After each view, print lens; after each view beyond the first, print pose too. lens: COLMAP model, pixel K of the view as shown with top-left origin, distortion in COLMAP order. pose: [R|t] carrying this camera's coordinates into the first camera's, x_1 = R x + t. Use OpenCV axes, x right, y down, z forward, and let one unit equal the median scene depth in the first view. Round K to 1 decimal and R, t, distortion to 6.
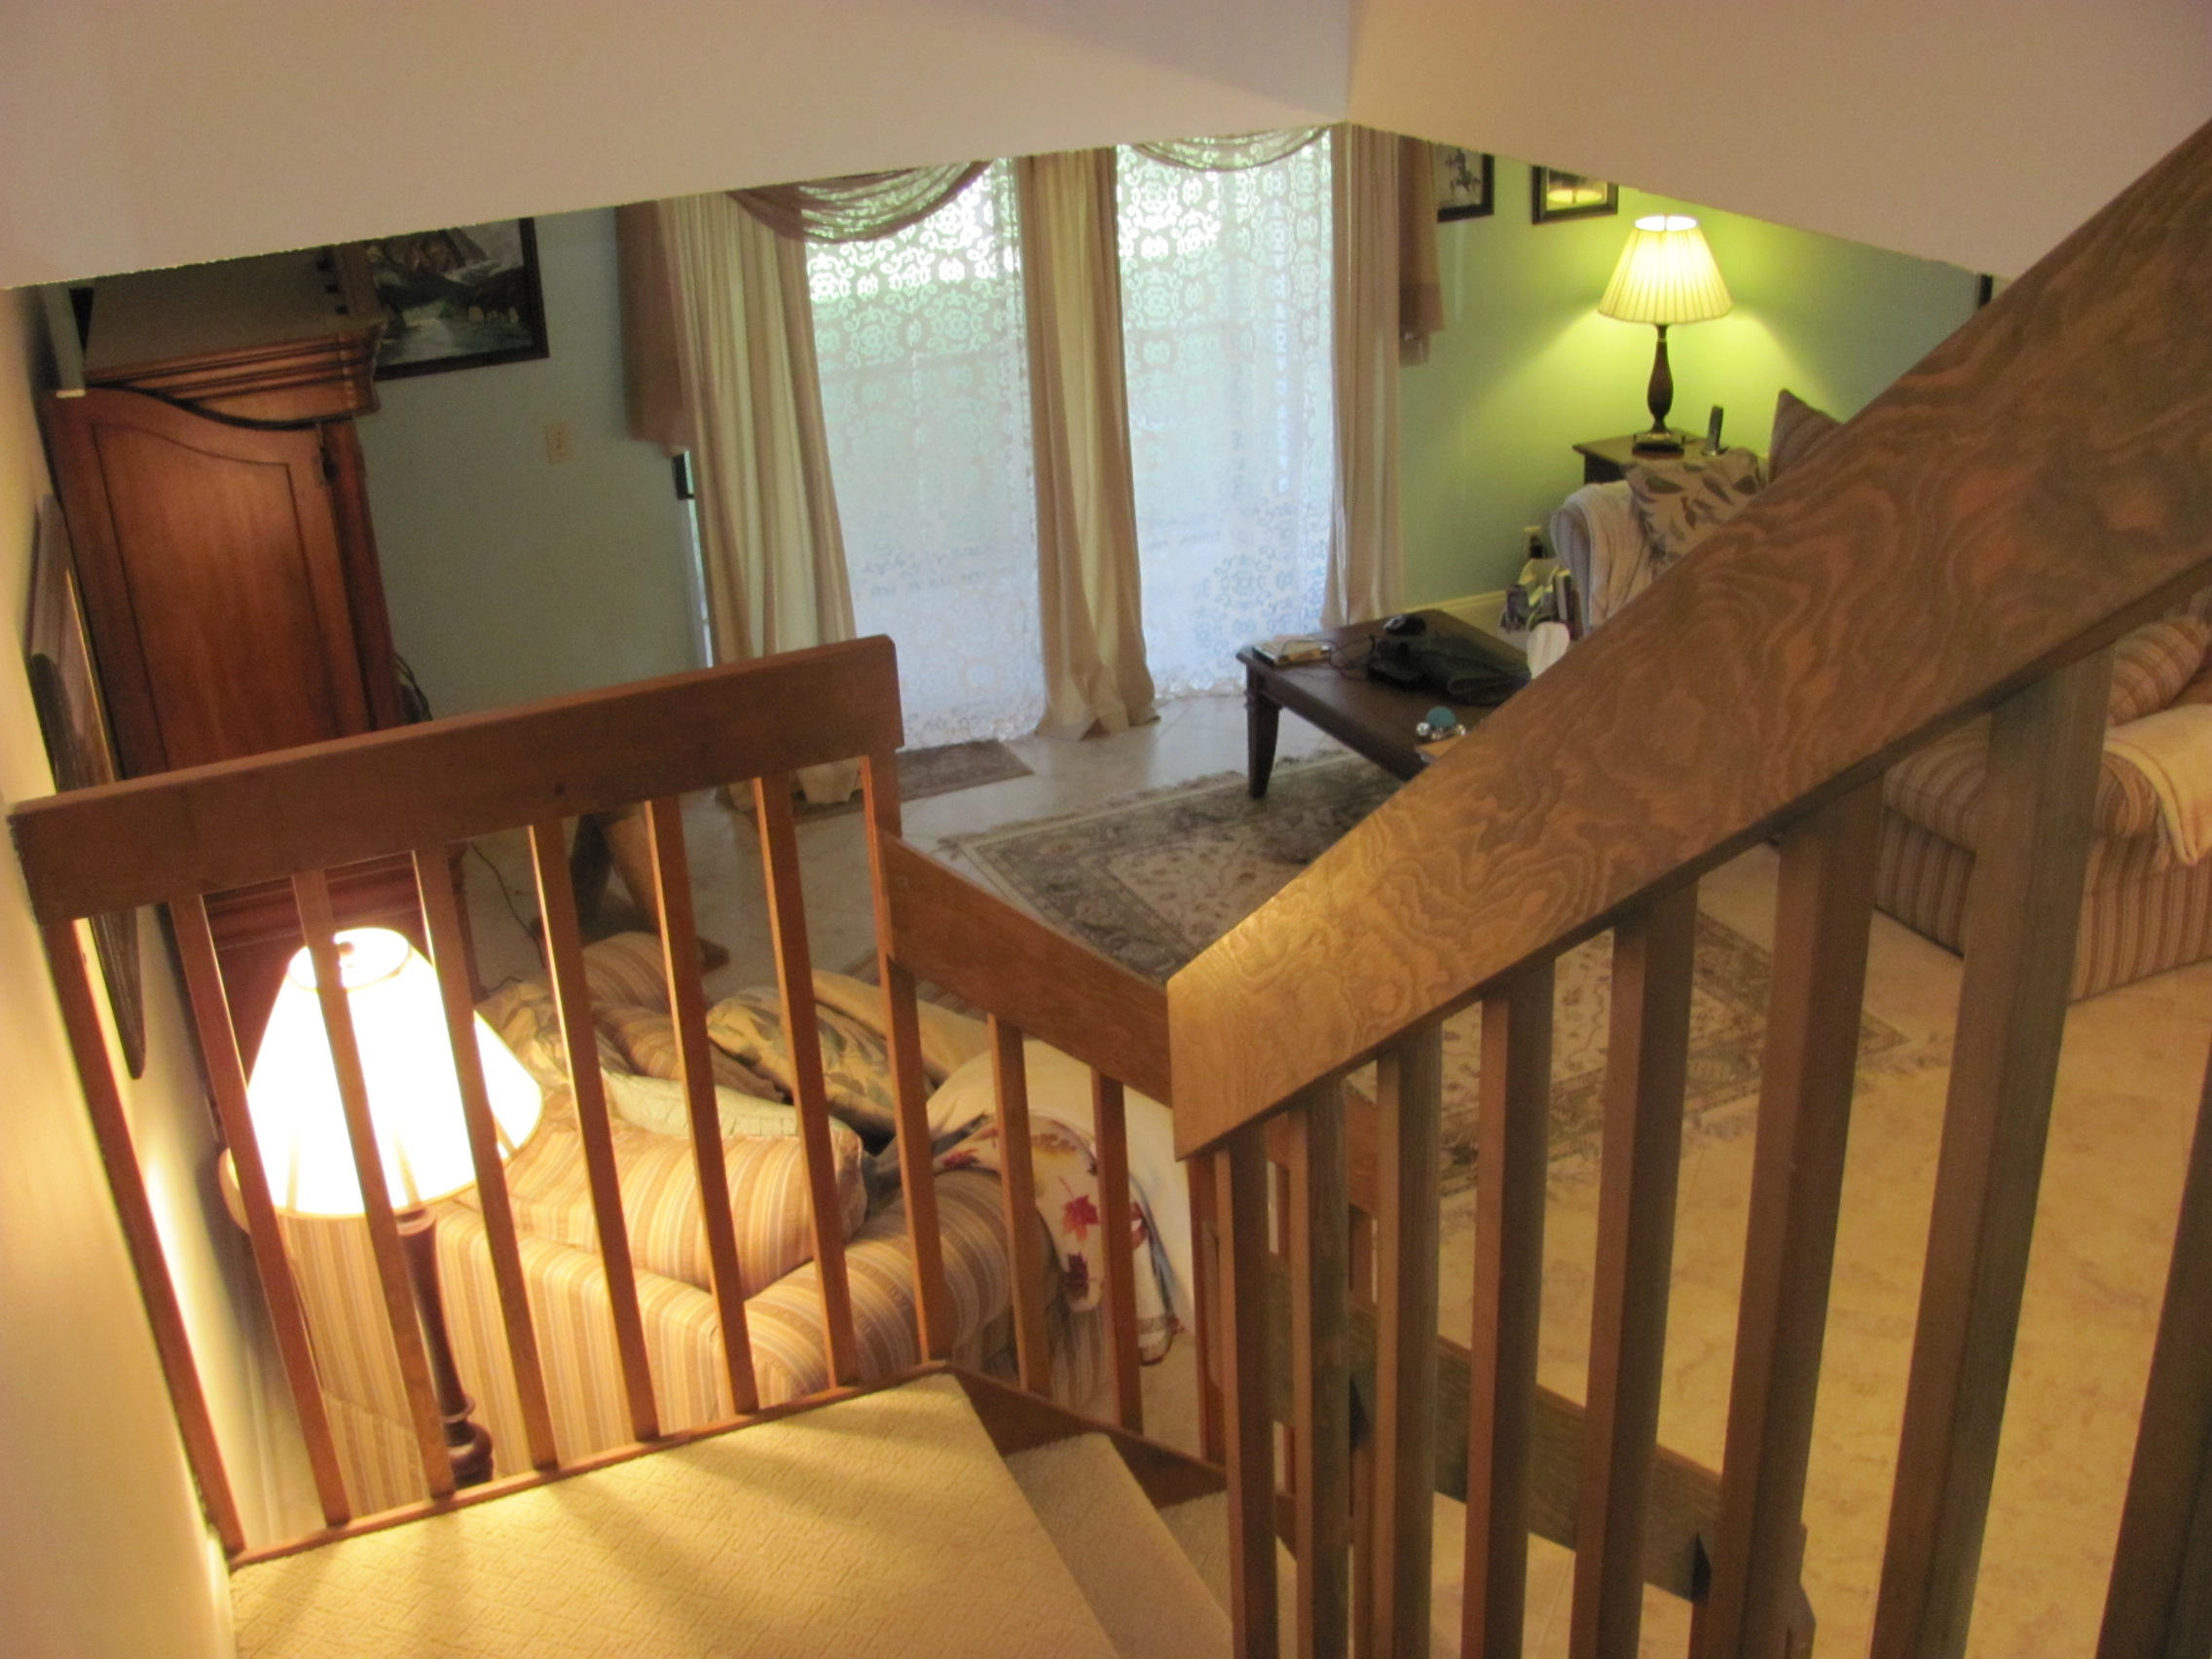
lens RADIAL K [[2277.9, 0, 1105.0], [0, 2277.9, 764.8], [0, 0, 1]] dist [-0.215616, 0.226028]
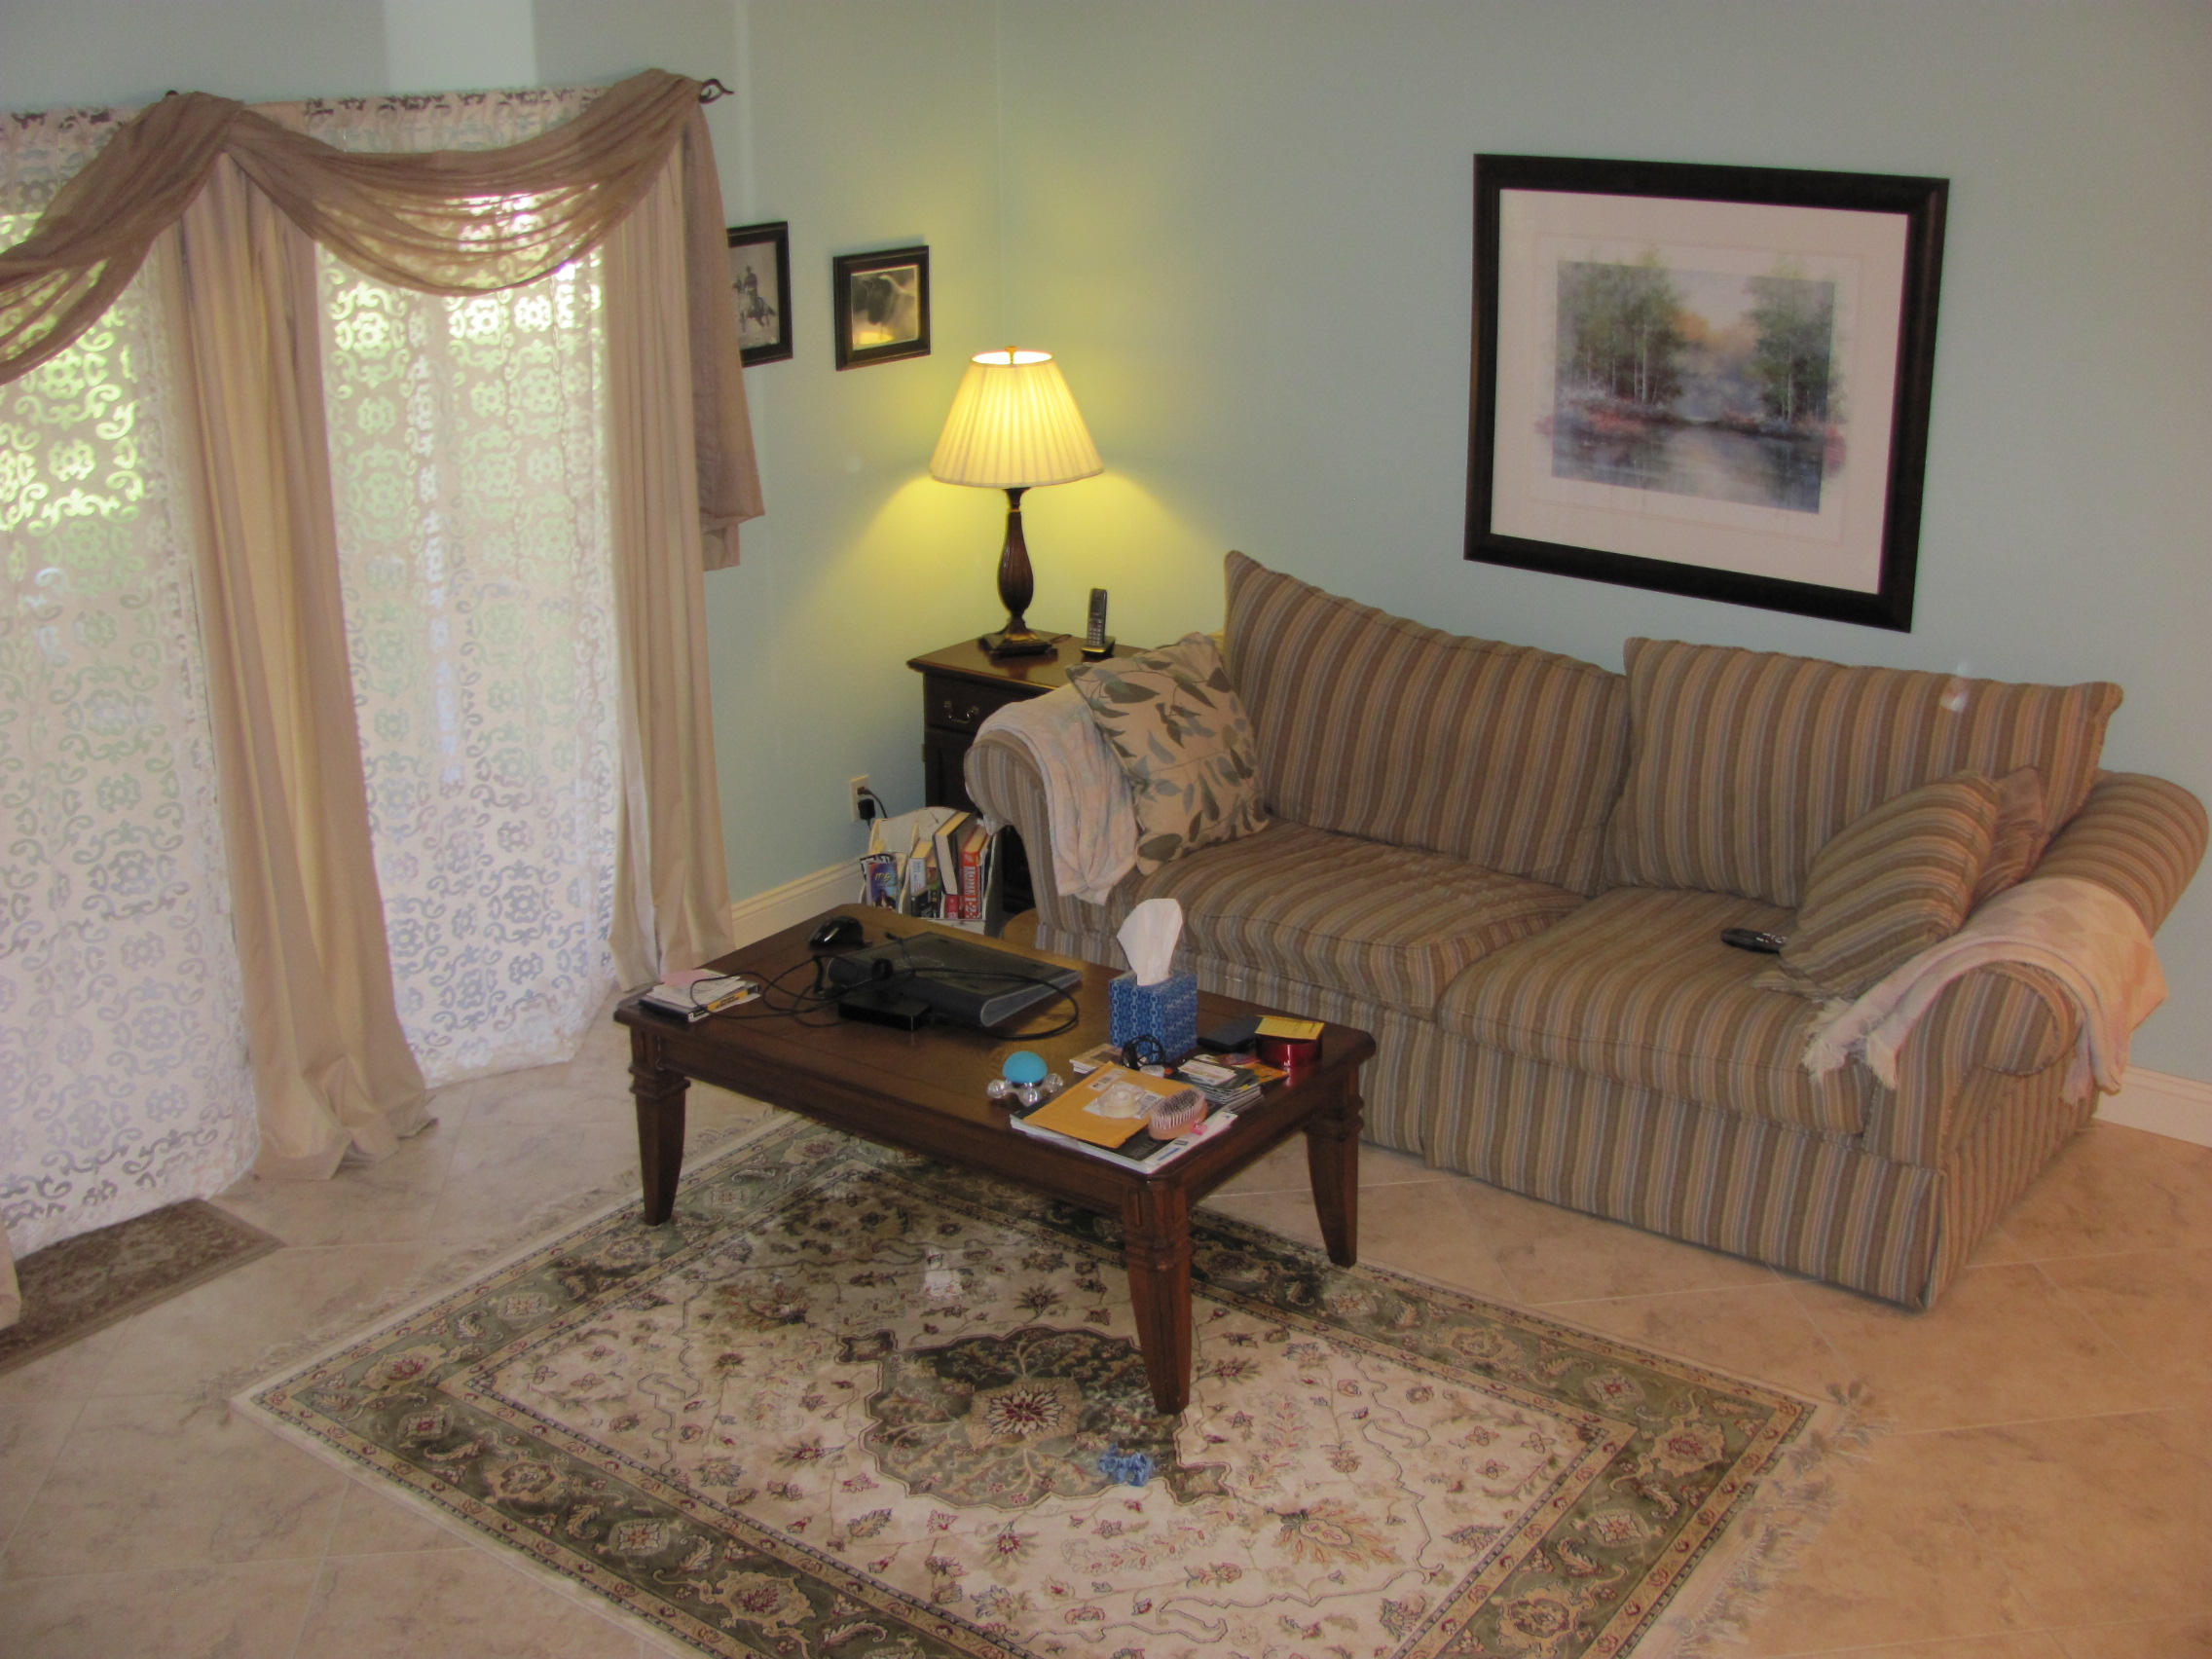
lens RADIAL K [[2277.9, 0, 1105.0], [0, 2277.9, 764.8], [0, 0, 1]] dist [-0.215616, 0.226028]
pose [[0.869625, -0.106811, 0.482020, -0.115030], [0.162318, 0.983898, -0.074820, -0.045157], [-0.466267, 0.143306, 0.872960, 0.346739]]
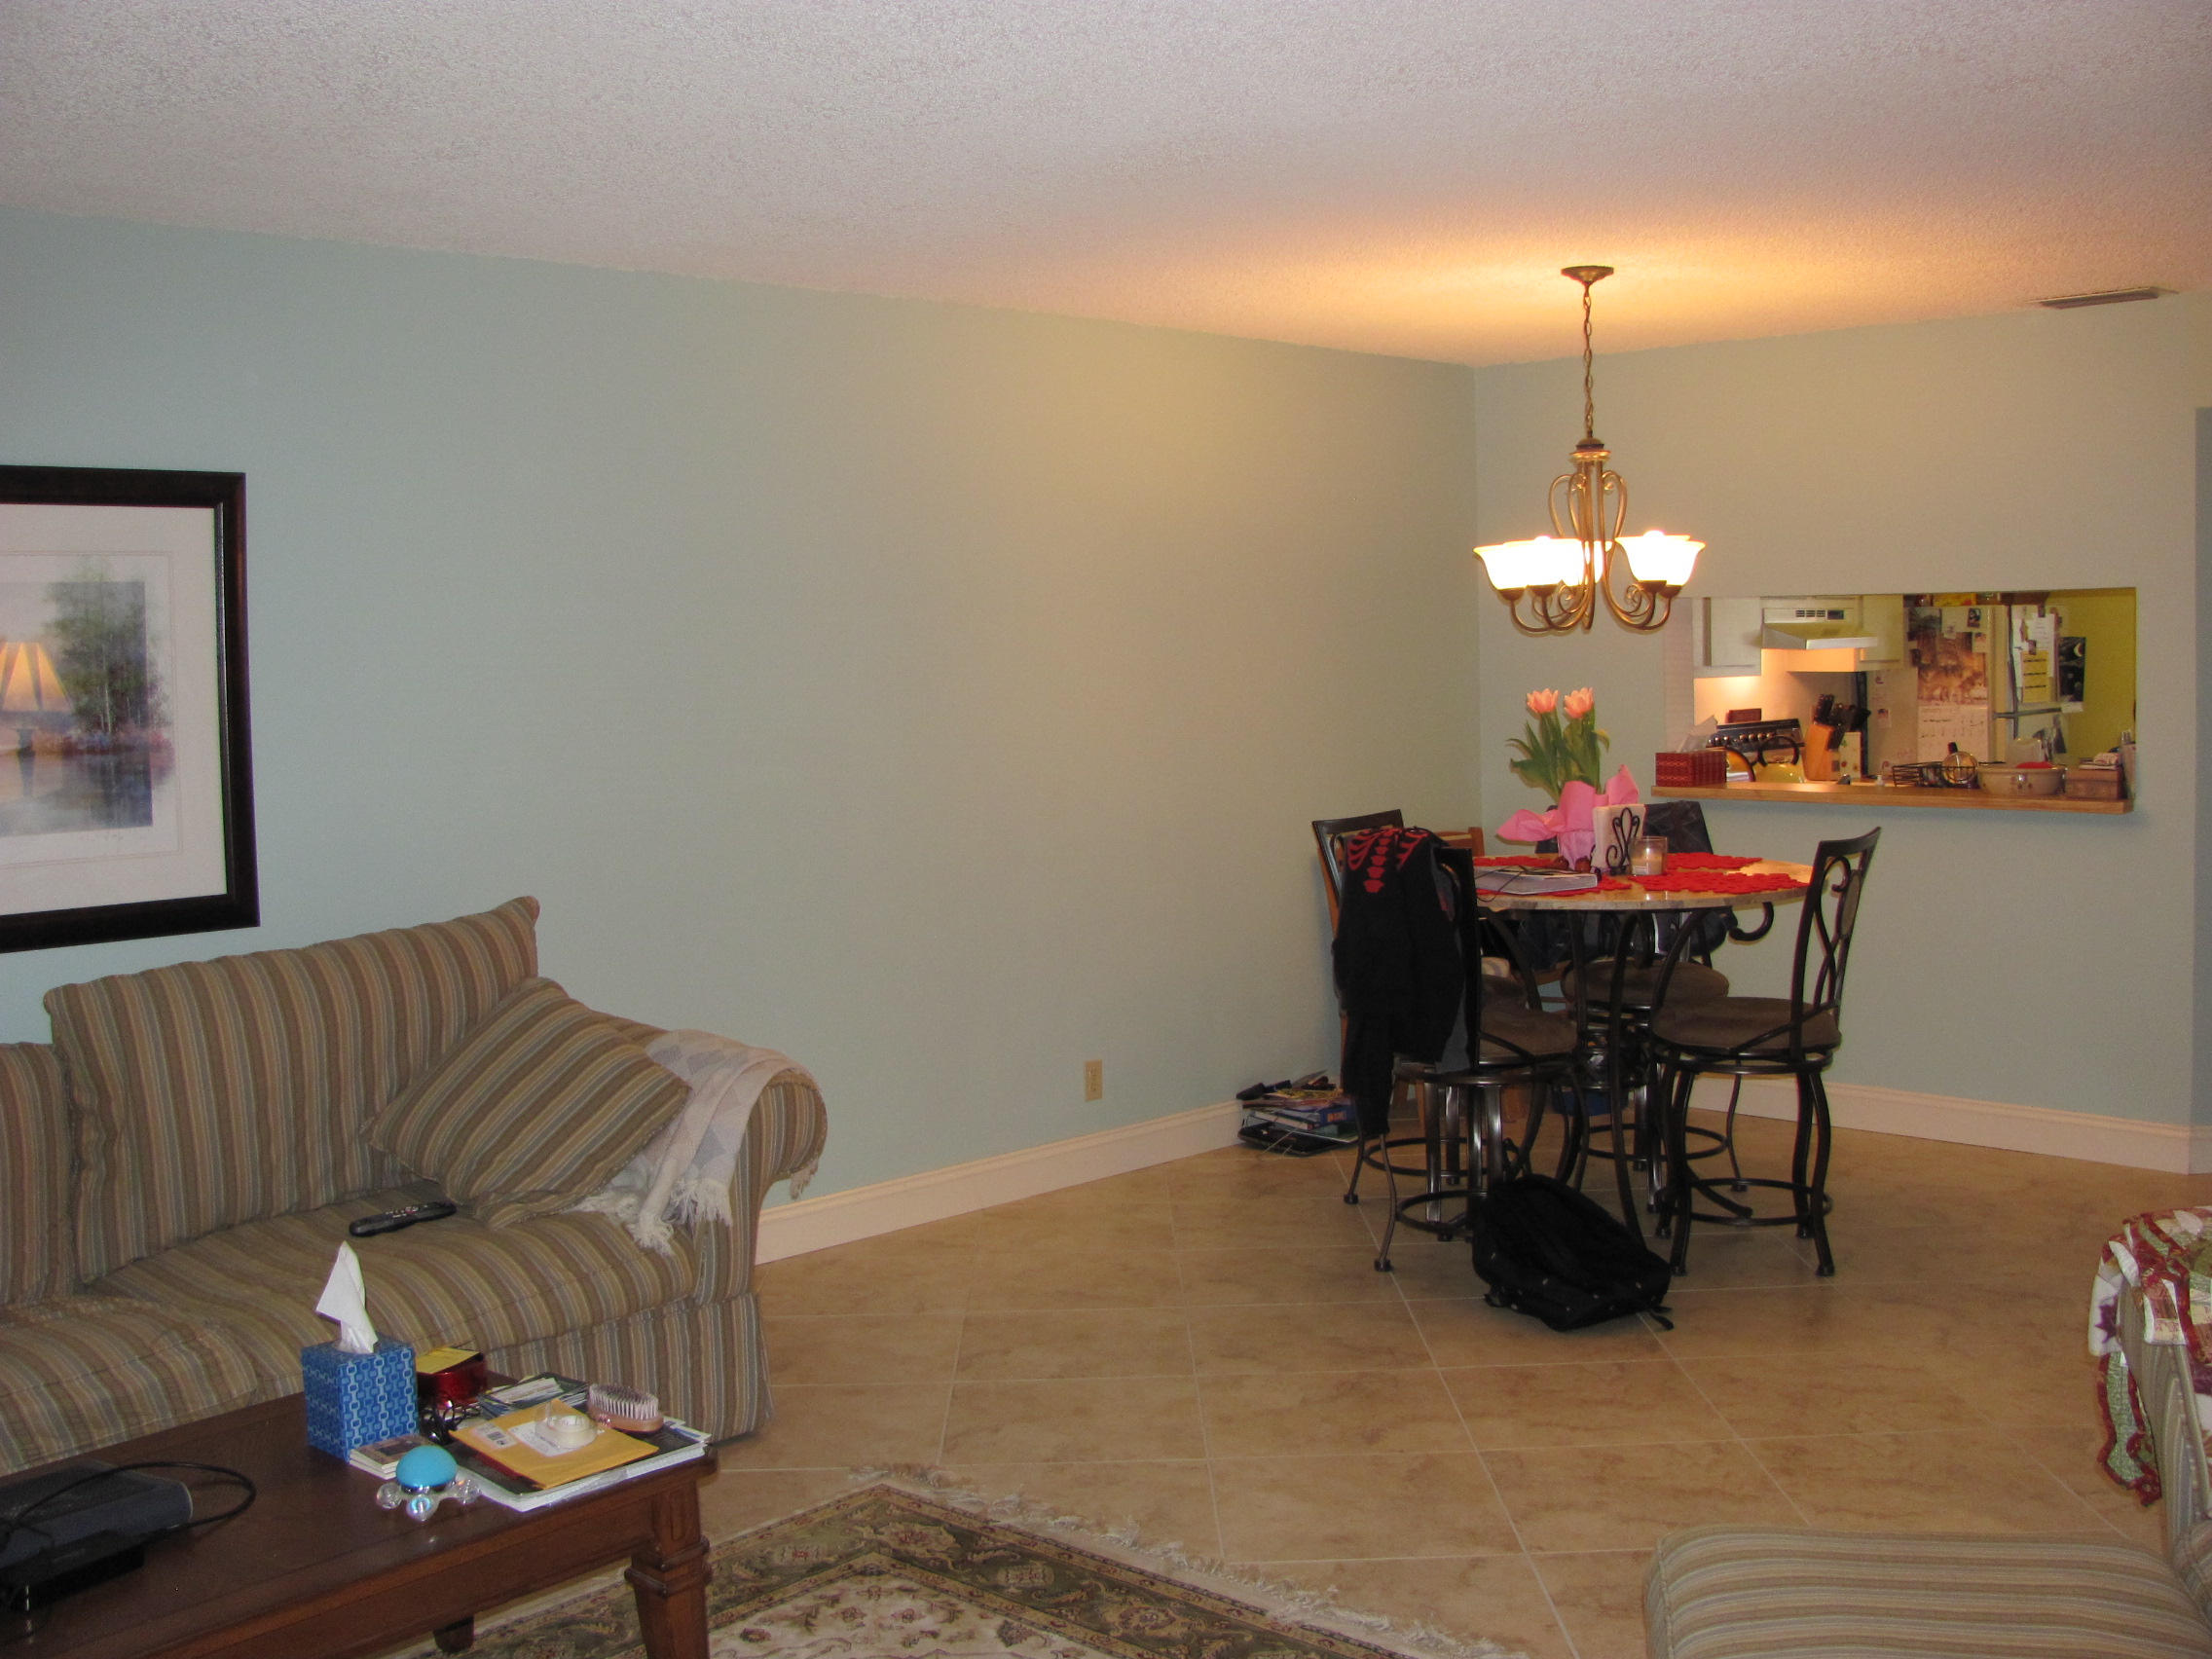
lens RADIAL K [[2277.9, 0, 1105.0], [0, 2277.9, 764.8], [0, 0, 1]] dist [-0.215616, 0.226028]
pose [[-0.388330, 0.006495, 0.921498, -0.286925], [0.408892, 0.897360, 0.165987, -0.146320], [-0.825837, 0.441251, -0.351128, 0.822819]]
